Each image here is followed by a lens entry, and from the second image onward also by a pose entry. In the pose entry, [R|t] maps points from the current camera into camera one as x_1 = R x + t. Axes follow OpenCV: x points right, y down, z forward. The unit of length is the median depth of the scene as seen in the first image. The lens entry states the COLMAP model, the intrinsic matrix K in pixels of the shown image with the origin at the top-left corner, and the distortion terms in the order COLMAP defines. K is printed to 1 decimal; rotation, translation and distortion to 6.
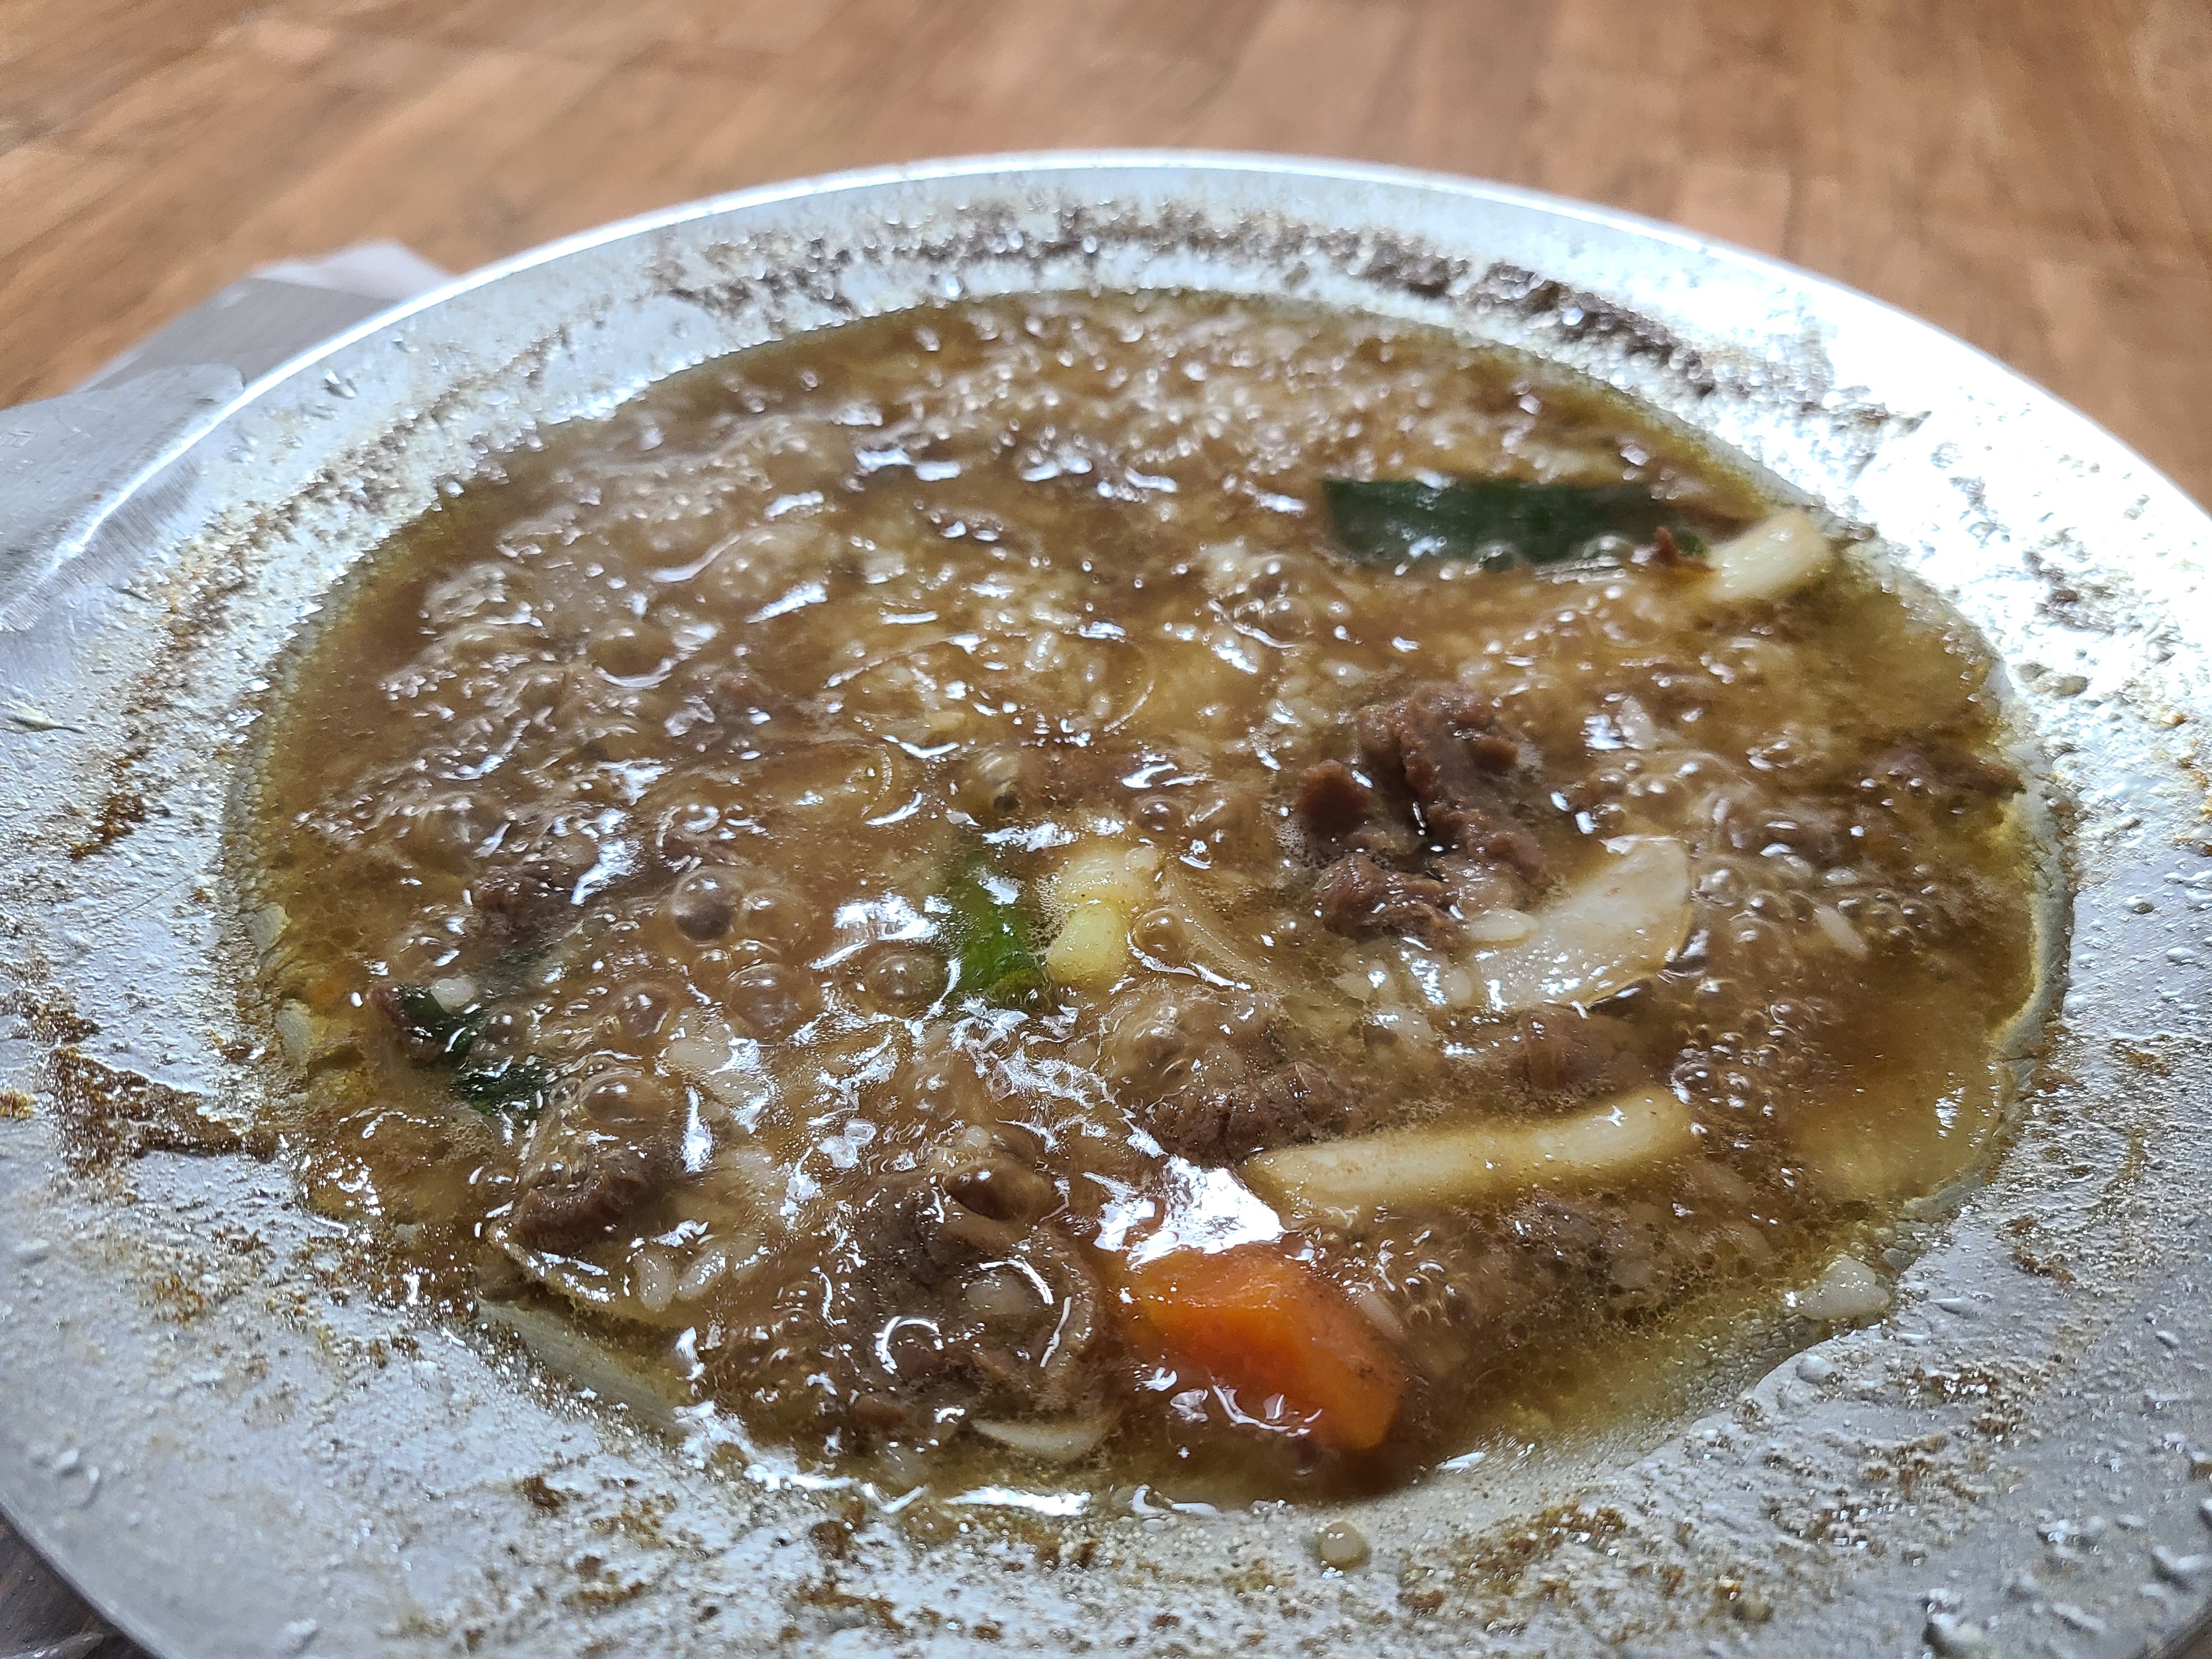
lens RADIAL K [[1717.9, 0, 1100.5], [0, 1717.9, 819.6], [0, 0, 1]] dist [0.010709, 0.004722]
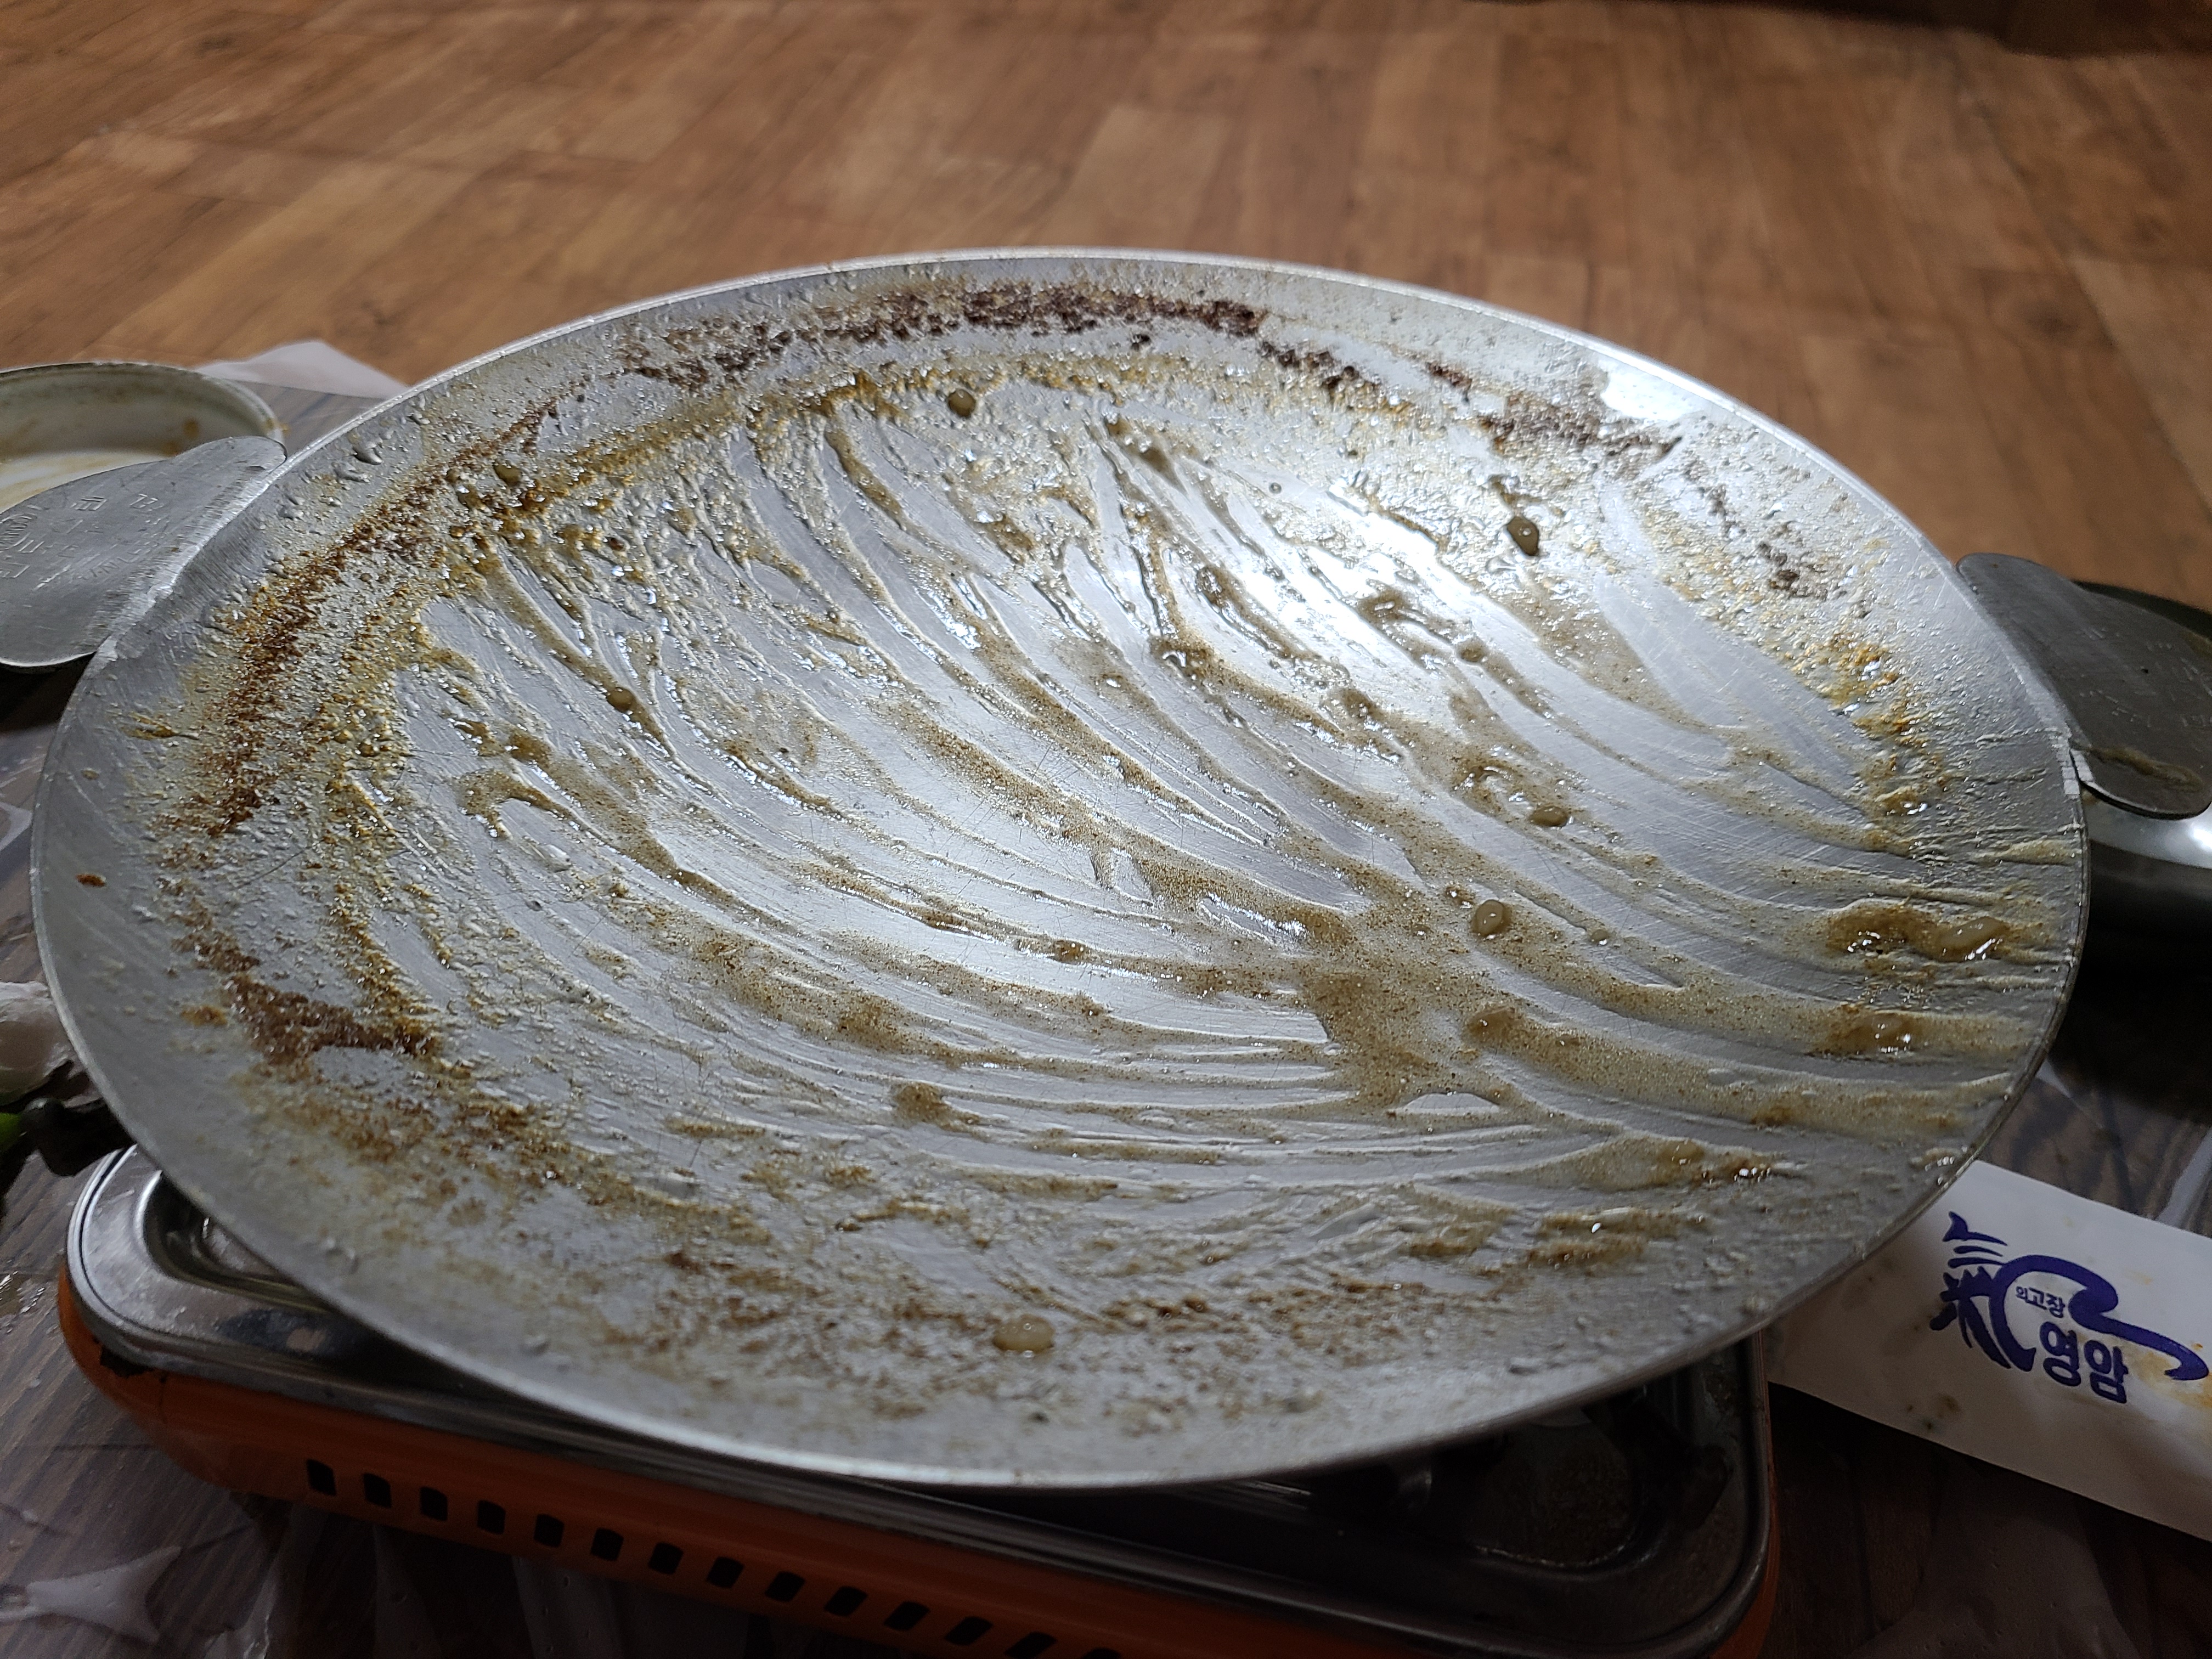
lens RADIAL K [[1710.8, 0, 1106.0], [0, 1710.8, 829.5], [0, 0, 1]] dist [-0.013404, 0.073024]
pose [[0.994533, -0.050153, 0.091593, -0.069065], [0.054042, 0.997718, -0.040479, 0.084210], [-0.089354, 0.045207, 0.994973, -0.207701]]
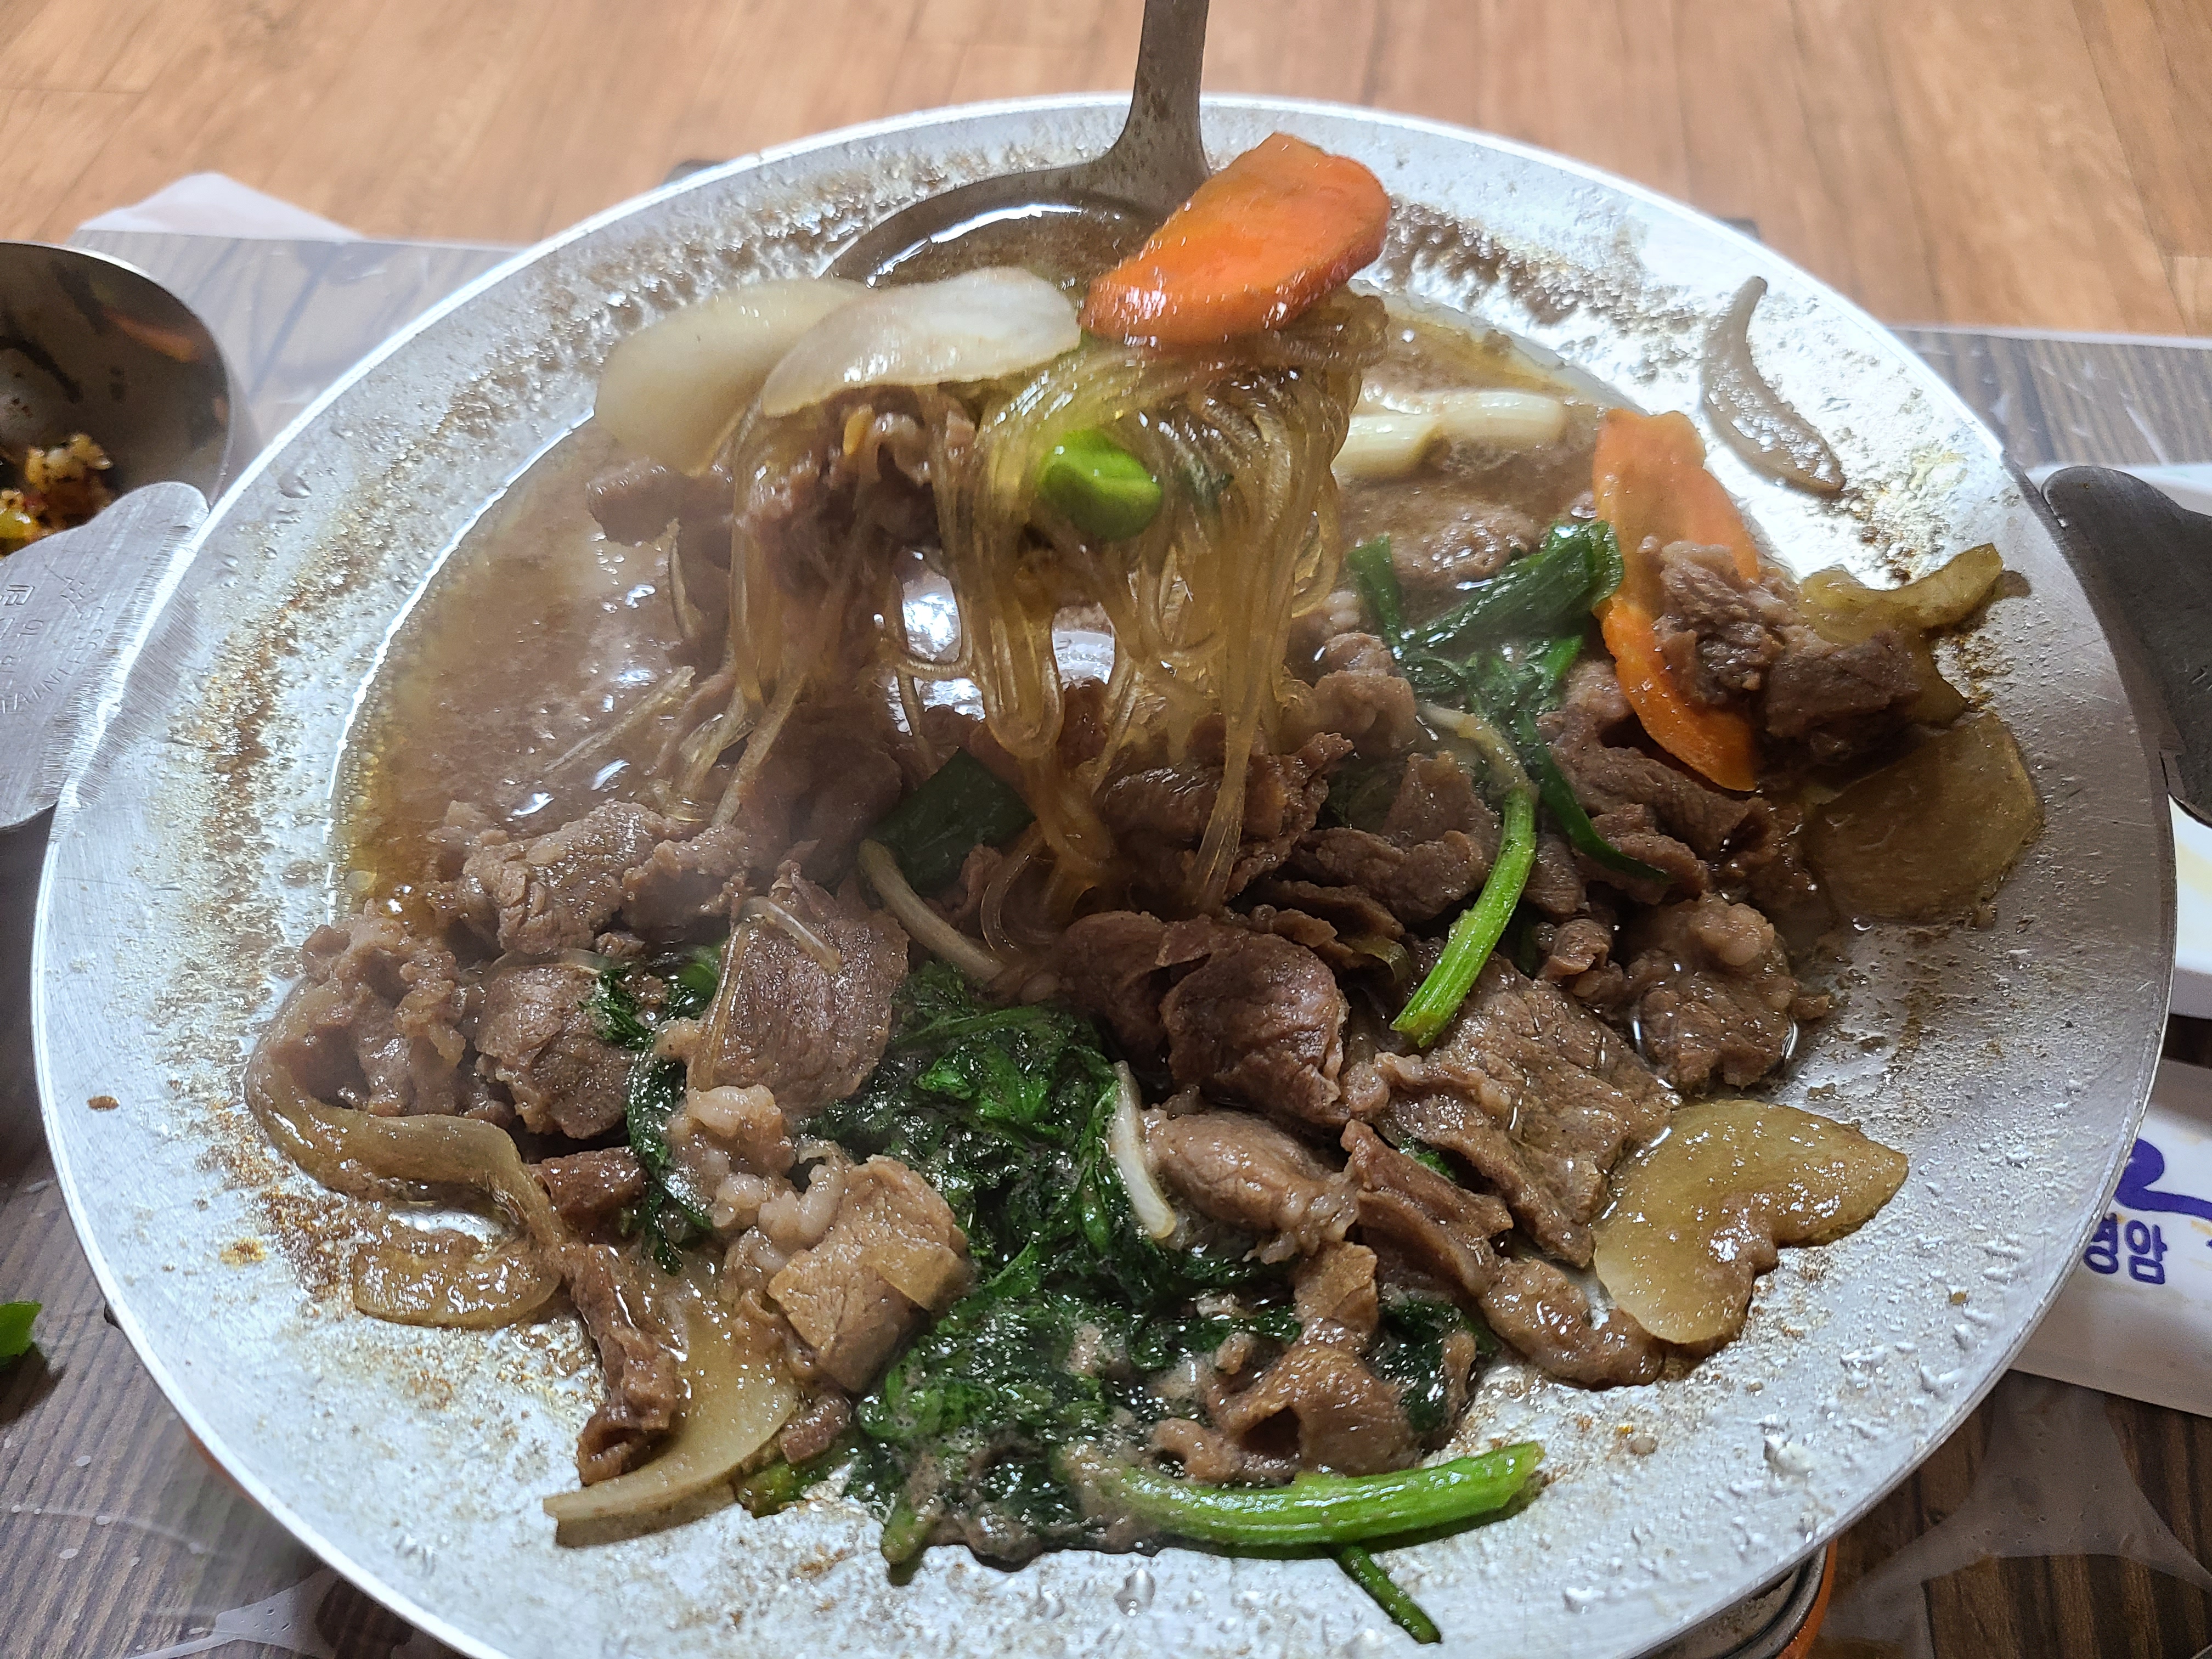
lens RADIAL K [[1695.8, 0, 1056.8], [0, 1695.8, 822.2], [0, 0, 1]] dist [0.028013, 0.000753]
pose [[0.989273, -0.142265, 0.033154, -0.036731], [0.133114, 0.971429, 0.196487, -0.213825], [-0.060160, -0.189966, 0.979946, -0.131357]]
